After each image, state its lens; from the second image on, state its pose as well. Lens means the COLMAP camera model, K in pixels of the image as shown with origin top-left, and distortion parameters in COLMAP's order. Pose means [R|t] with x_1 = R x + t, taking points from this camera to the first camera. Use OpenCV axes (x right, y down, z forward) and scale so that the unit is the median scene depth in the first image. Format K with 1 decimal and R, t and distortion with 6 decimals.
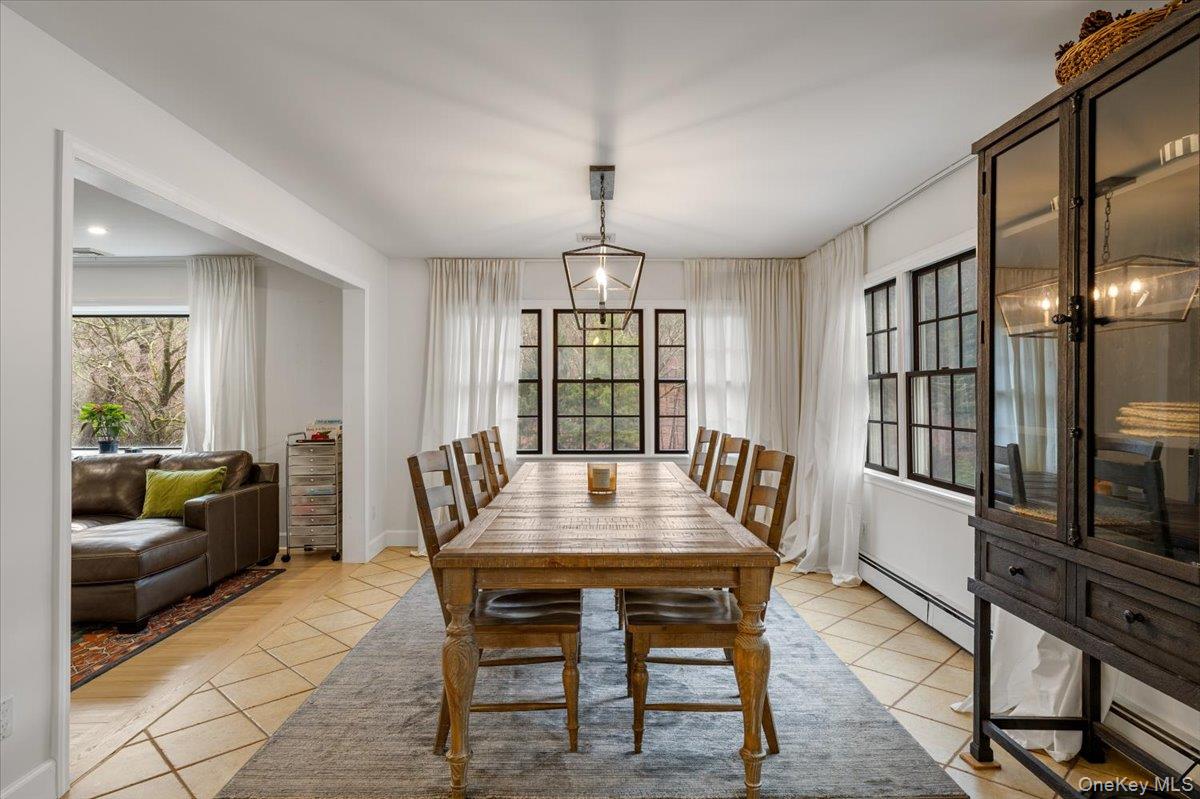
lens RADIAL K [[686.2, 0, 599.7], [0, 686.2, 391.8], [0, 0, 1]] dist [0.005180, -0.002466]
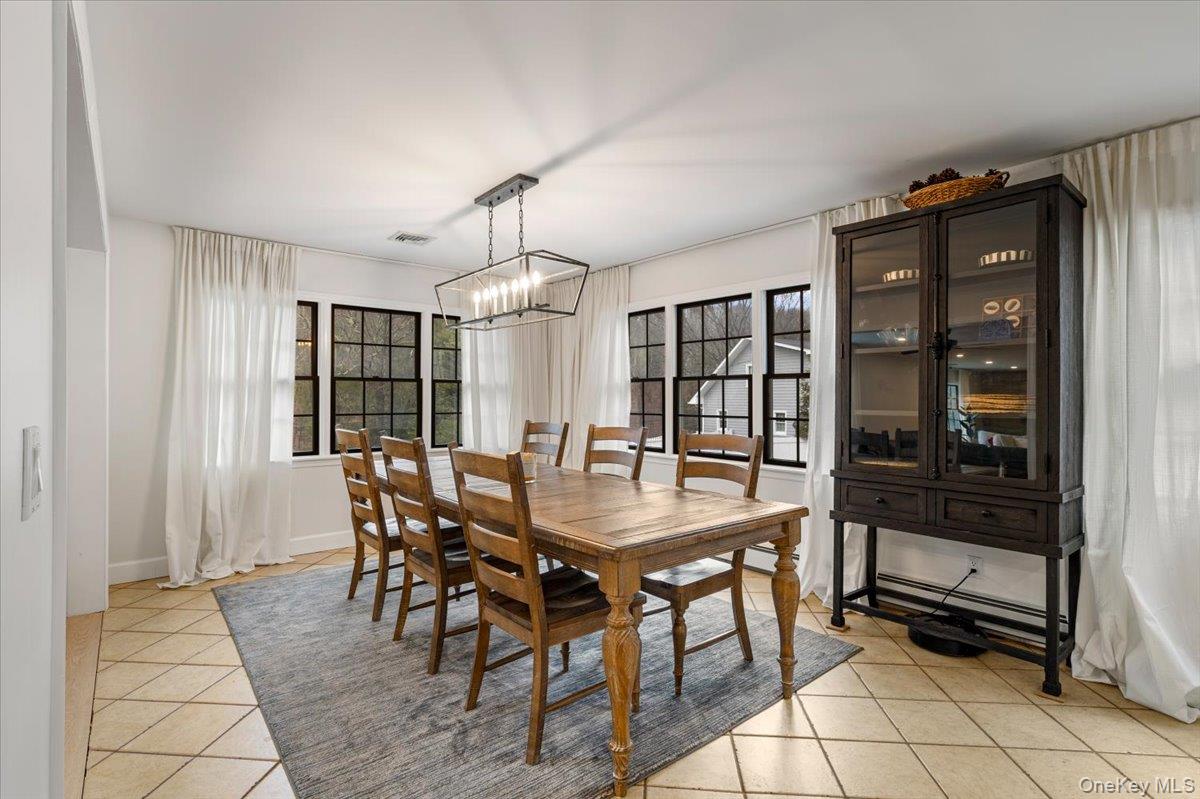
lens RADIAL K [[571.1, 0, 600.2], [0, 571.1, 401.2], [0, 0, 1]] dist [0.001930, 0.000571]
pose [[0.776707, -0.000947, 0.629861, -0.285306], [-0.005090, 0.999957, 0.007780, 0.008256], [-0.629842, -0.009249, 0.776669, 0.143368]]
